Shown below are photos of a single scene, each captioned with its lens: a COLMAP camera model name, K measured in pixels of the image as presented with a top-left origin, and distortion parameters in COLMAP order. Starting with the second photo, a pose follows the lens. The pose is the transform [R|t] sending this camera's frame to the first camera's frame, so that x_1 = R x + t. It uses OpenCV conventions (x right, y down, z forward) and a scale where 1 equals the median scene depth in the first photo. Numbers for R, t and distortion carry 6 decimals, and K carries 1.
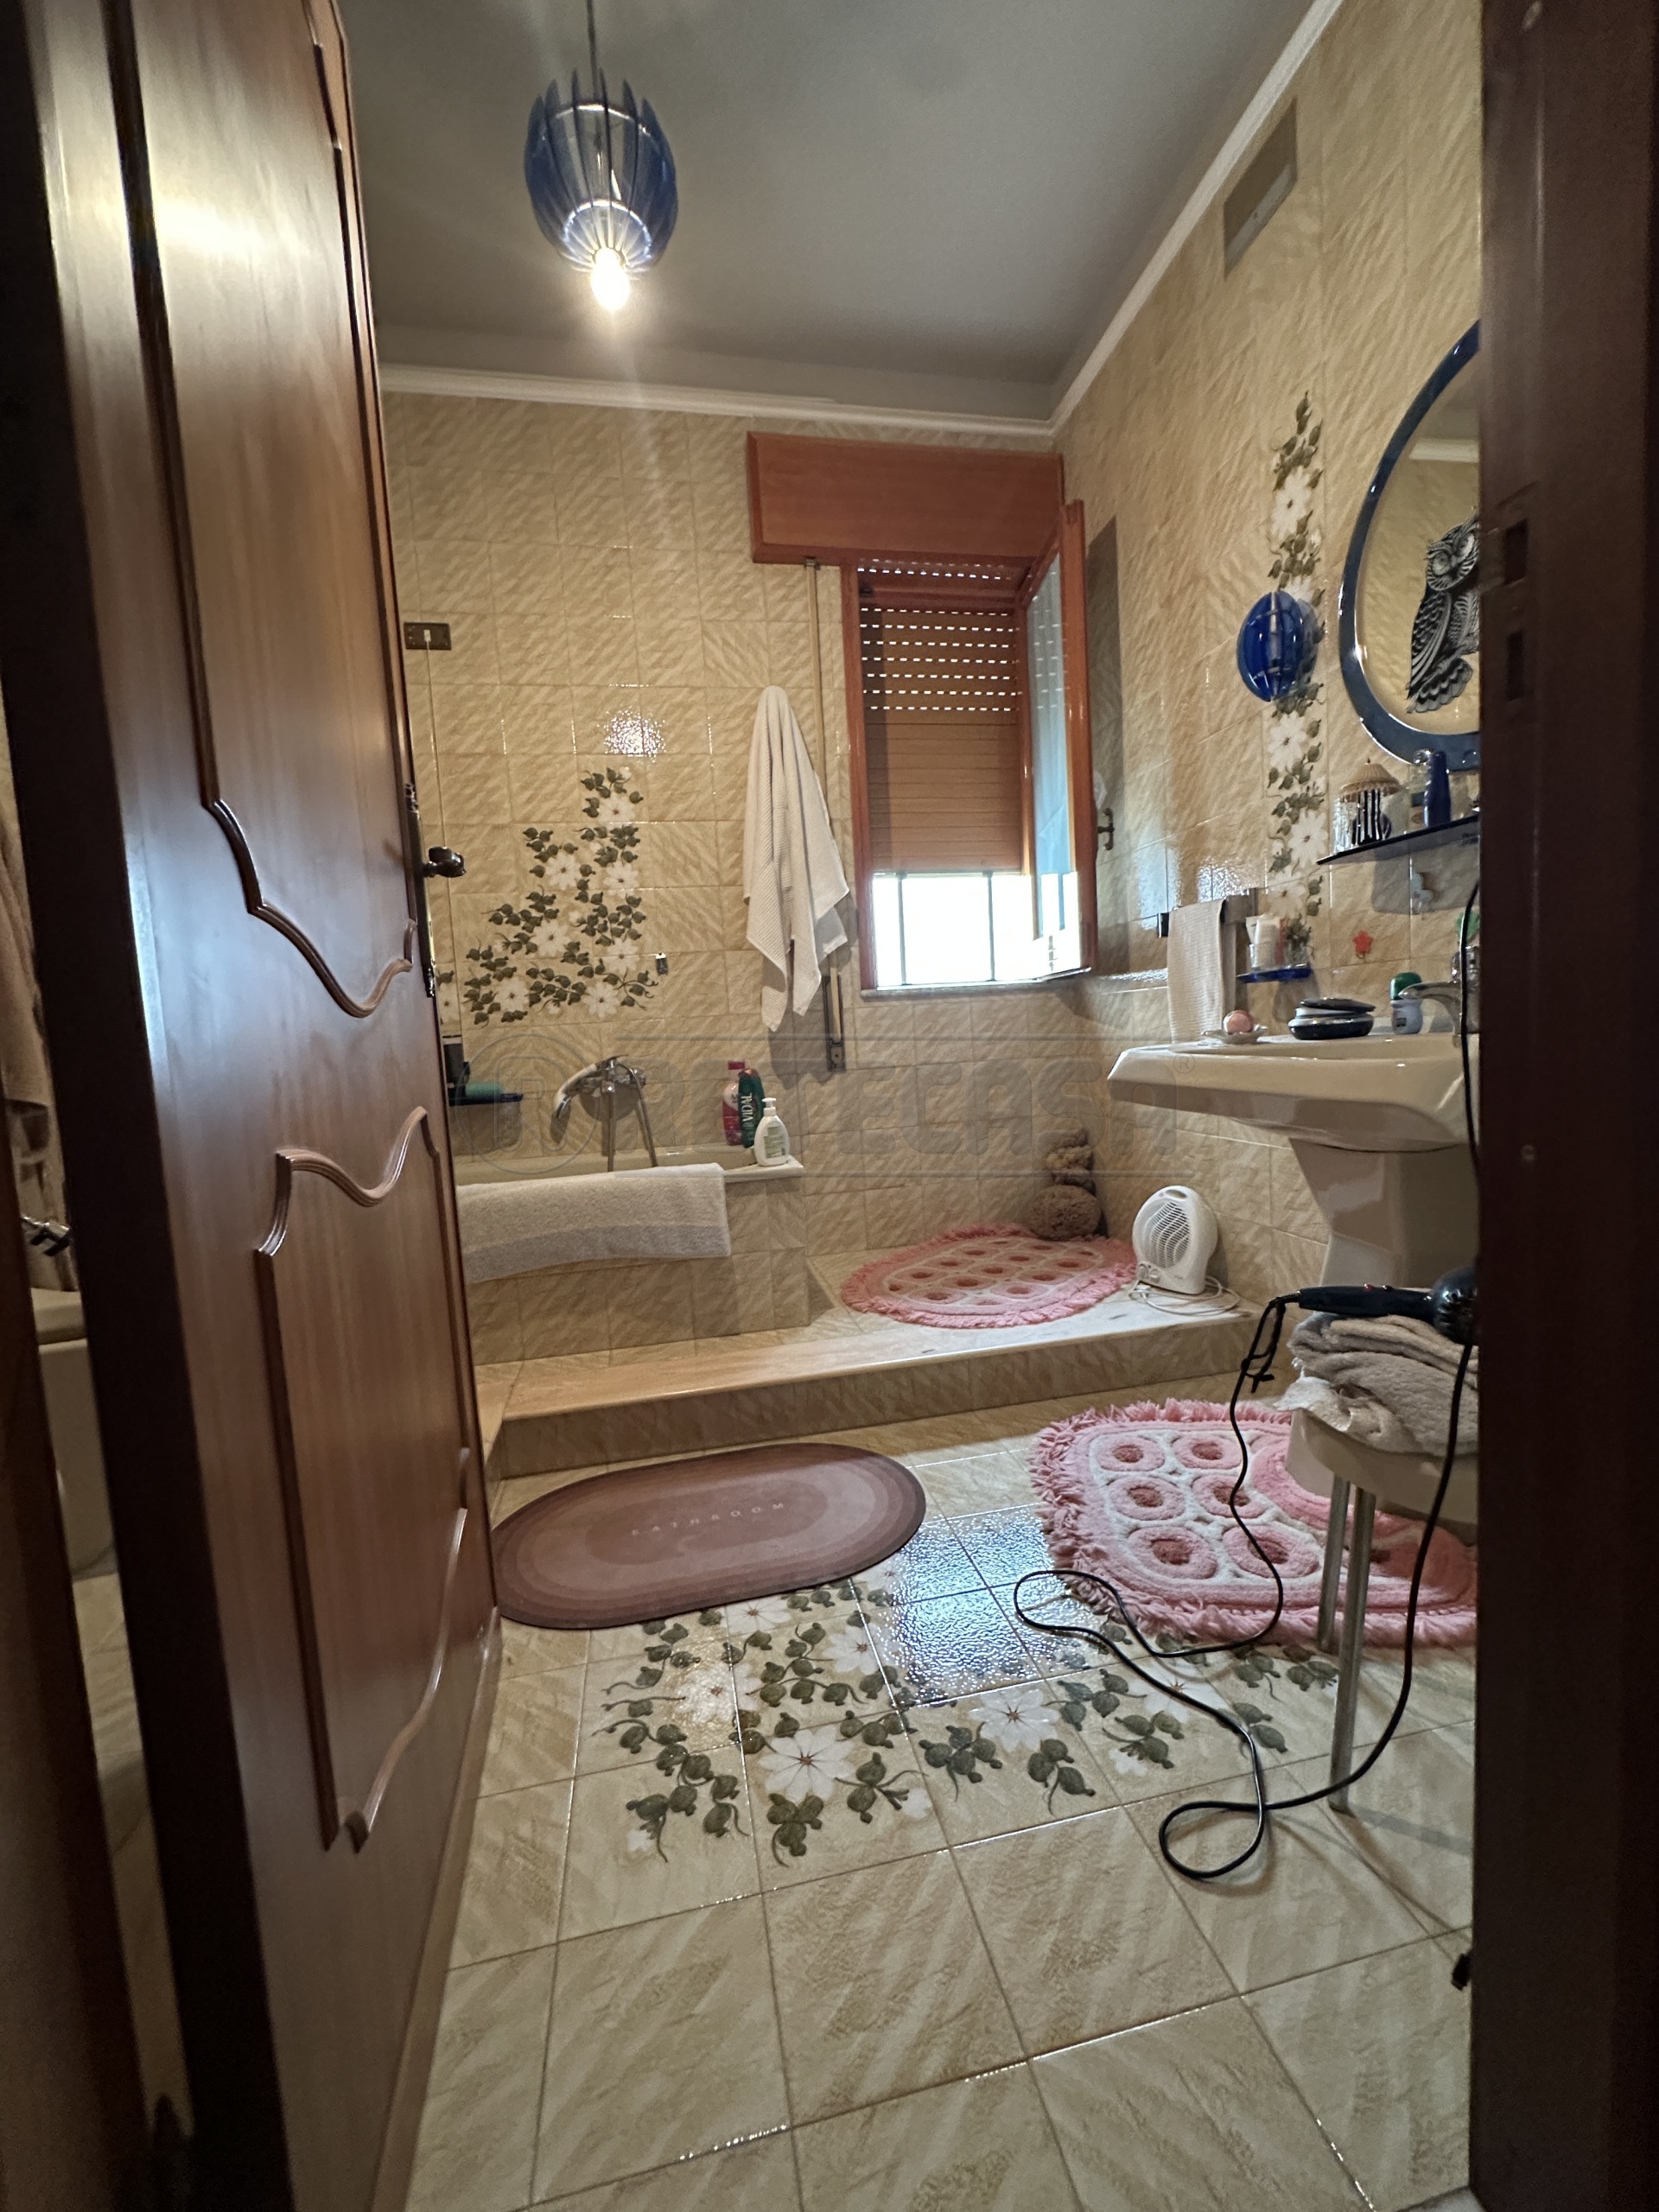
lens RADIAL K [[871.9, 0, 832.4], [0, 871.9, 1103.1], [0, 0, 1]] dist [-0.012297, 0.003168]
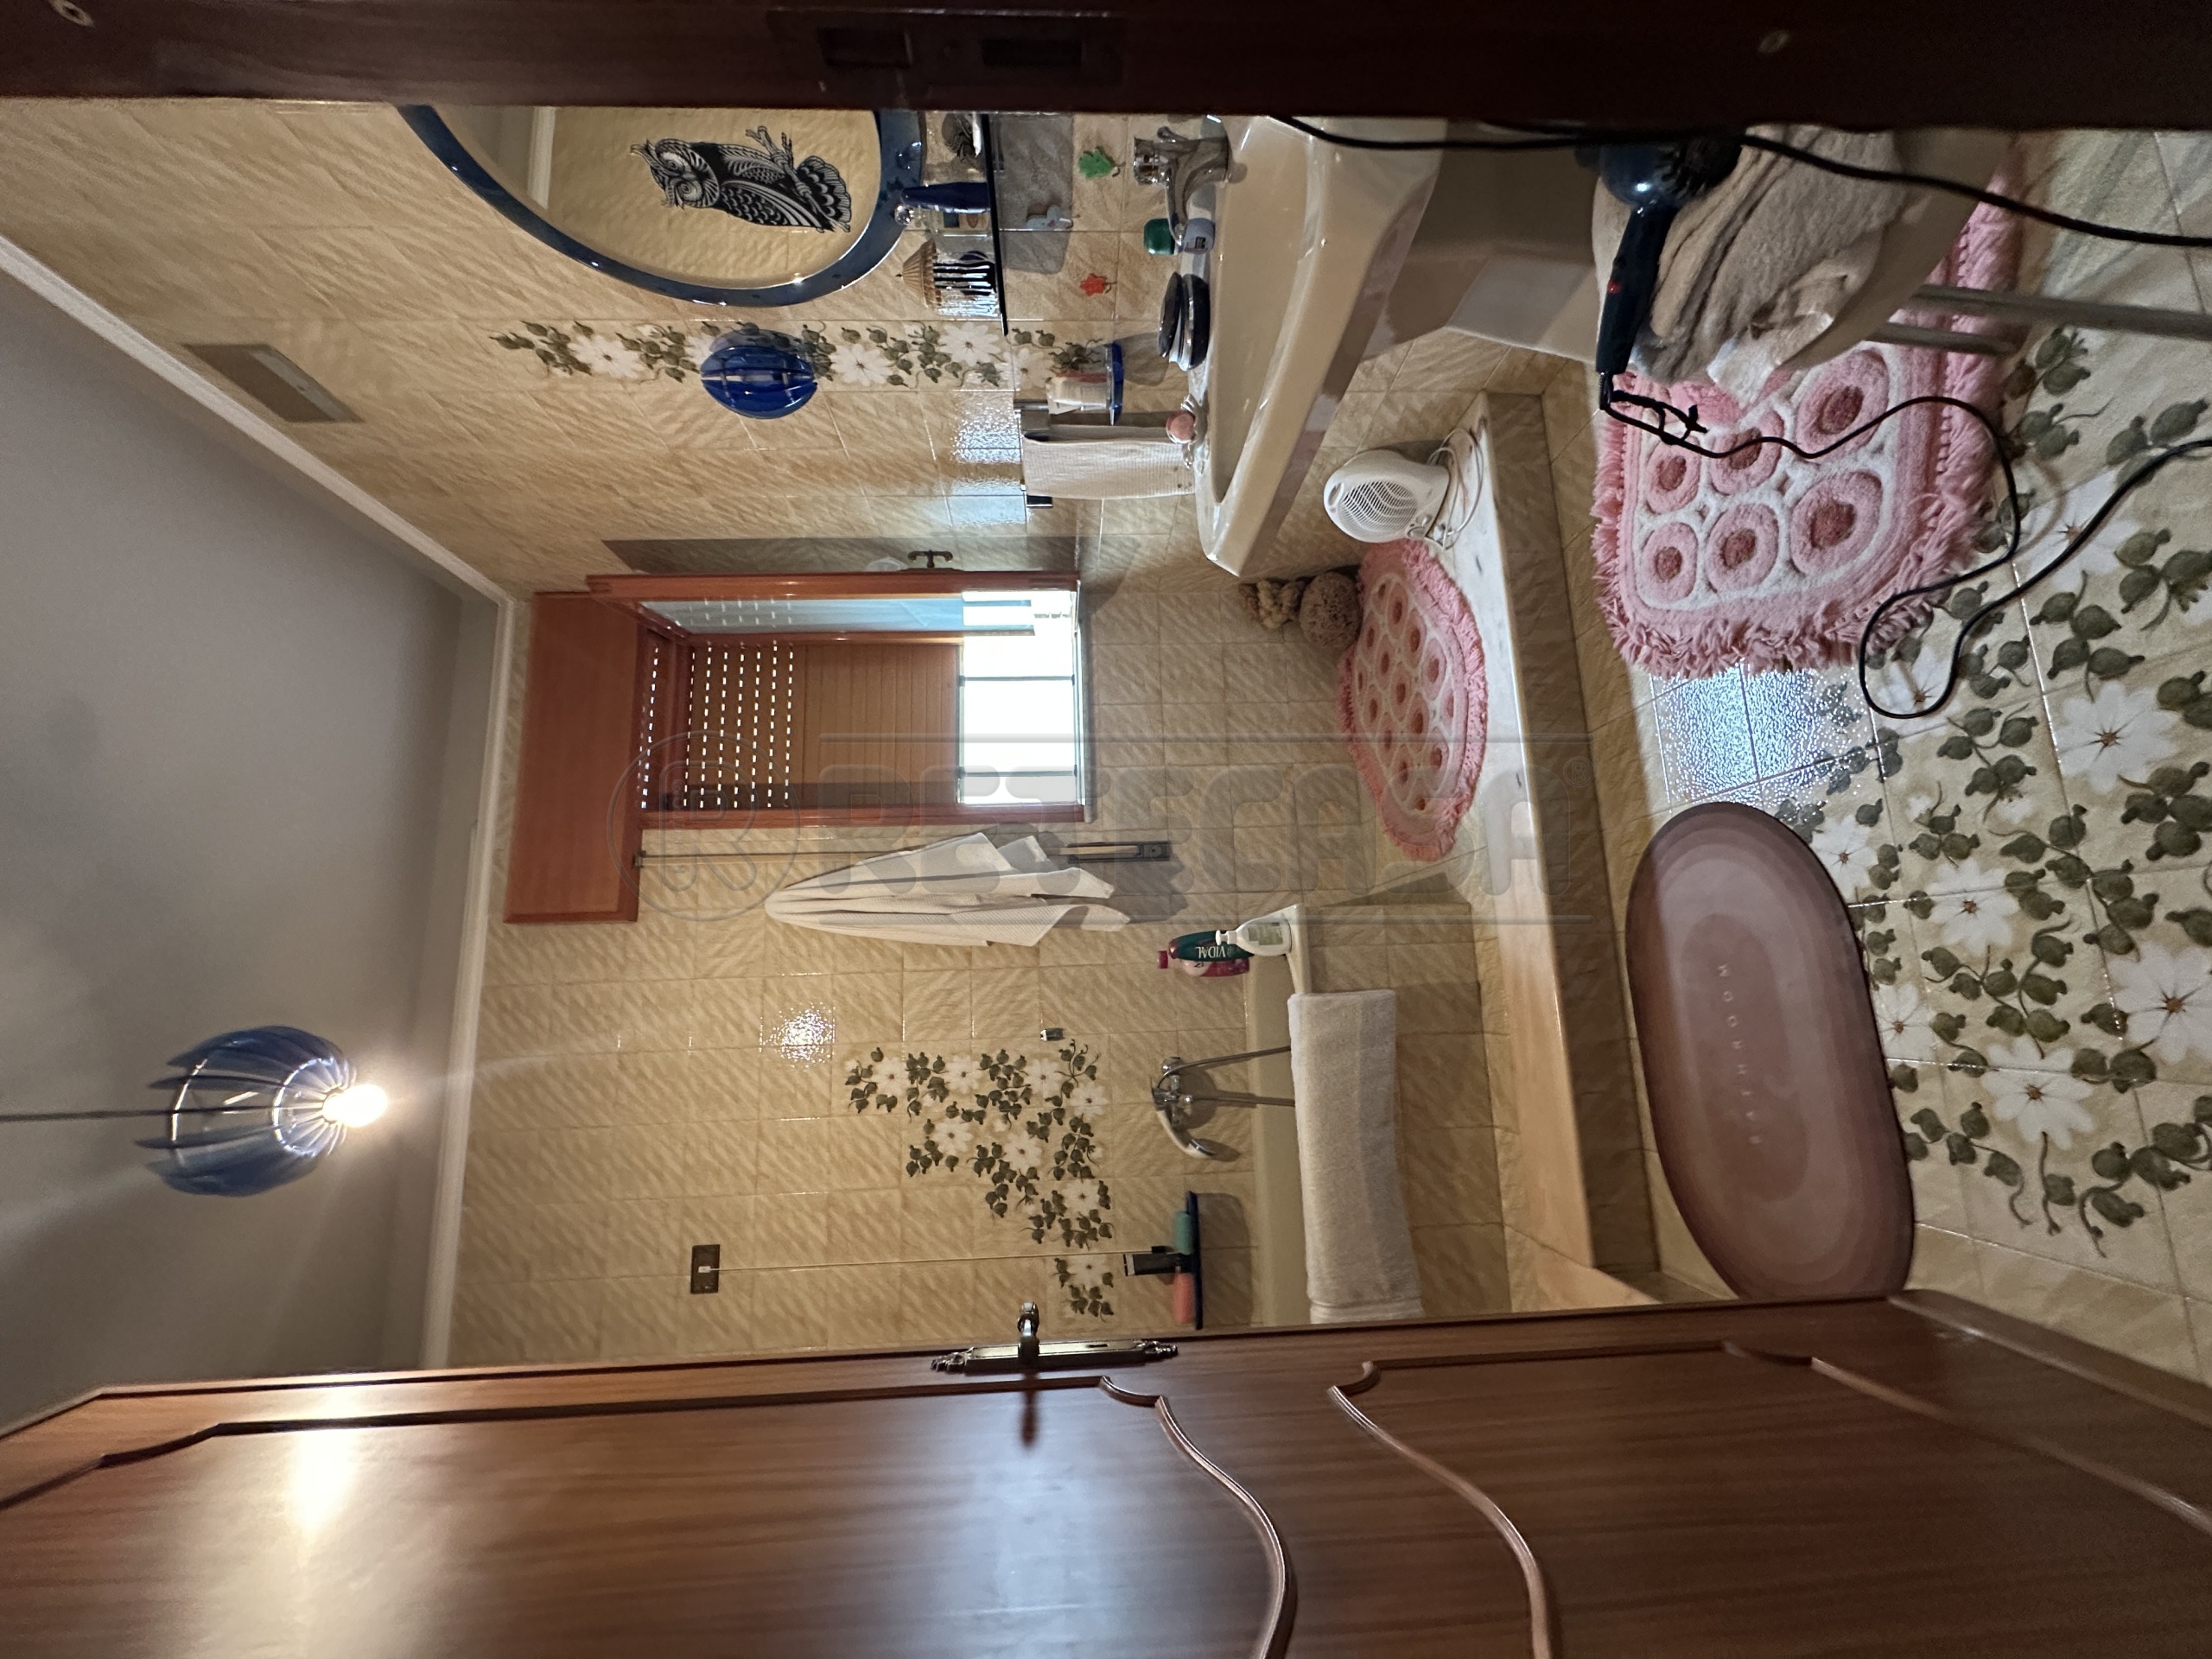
lens RADIAL K [[871.9, 0, 1106.9], [0, 871.9, 828.5], [0, 0, 1]] dist [-0.012297, 0.003168]
pose [[0.035556, -0.999298, -0.011772, 0.058908], [0.998711, 0.035958, -0.035825, -0.110913], [0.036223, -0.010483, 0.999289, 0.095068]]
